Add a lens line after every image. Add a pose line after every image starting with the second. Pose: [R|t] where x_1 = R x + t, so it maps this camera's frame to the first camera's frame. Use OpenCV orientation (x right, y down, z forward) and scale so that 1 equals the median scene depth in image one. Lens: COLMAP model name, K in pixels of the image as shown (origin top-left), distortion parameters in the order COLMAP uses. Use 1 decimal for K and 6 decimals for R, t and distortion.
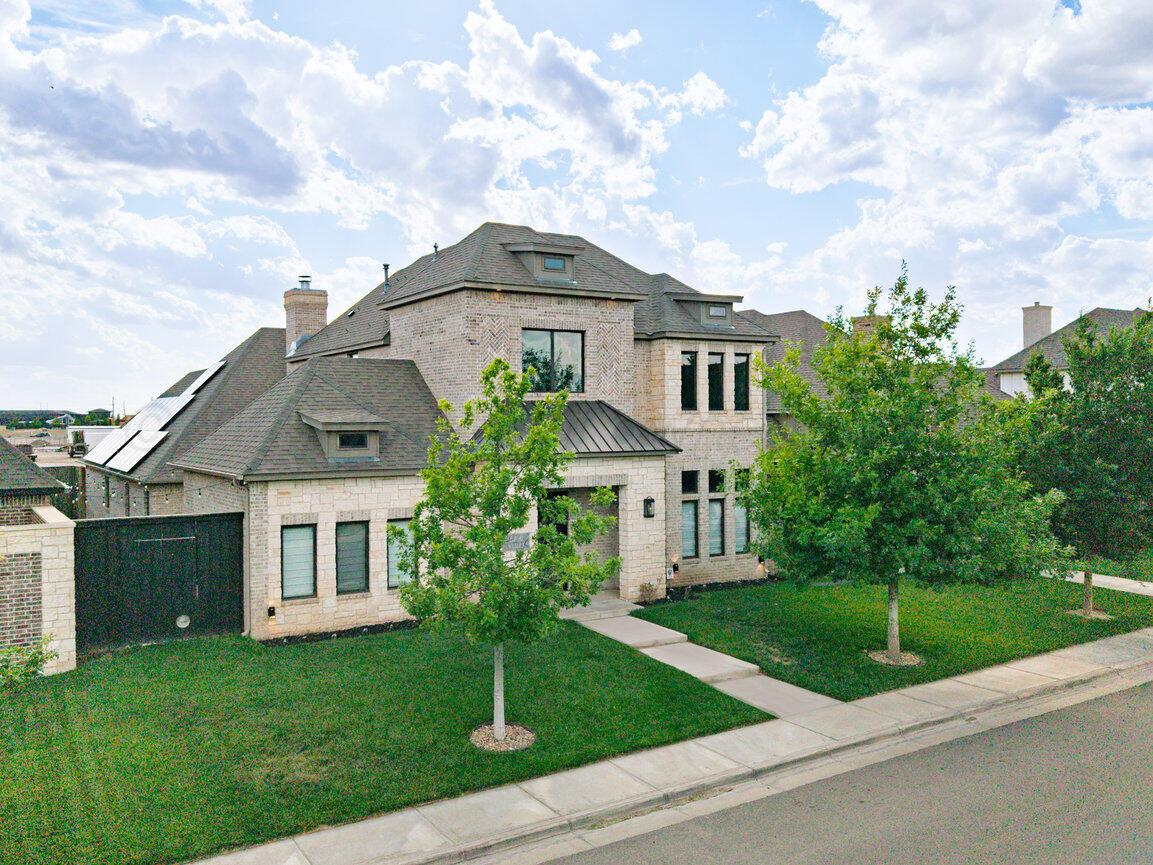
lens RADIAL K [[992.1, 0, 543.7], [0, 992.1, 409.7], [0, 0, 1]] dist [0.015624, -0.030366]
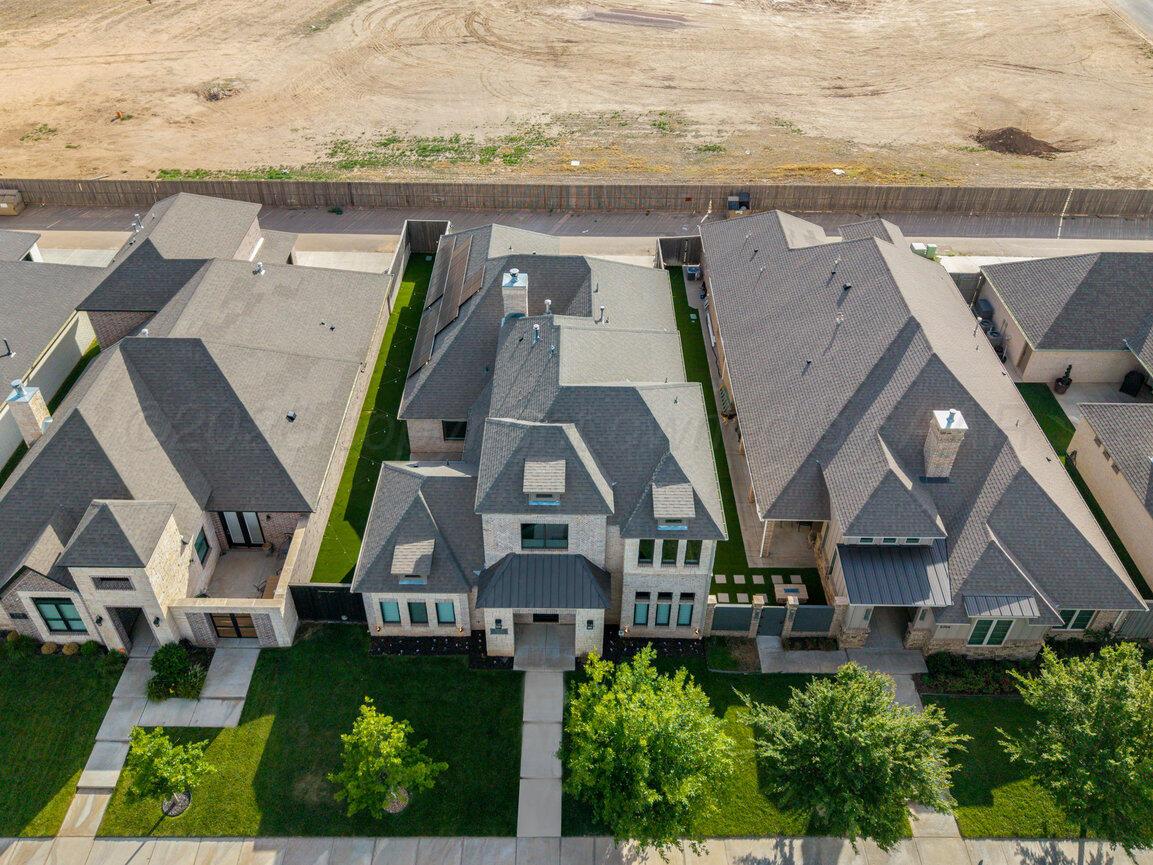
lens RADIAL K [[923.4, 0, 569.5], [0, 923.4, 358.7], [0, 0, 1]] dist [0.000528, 0.013352]
pose [[0.853026, 0.327852, -0.406029, 0.636928], [-0.007918, 0.786072, 0.618085, -1.375406], [0.521808, -0.524027, 0.673135, 0.195801]]
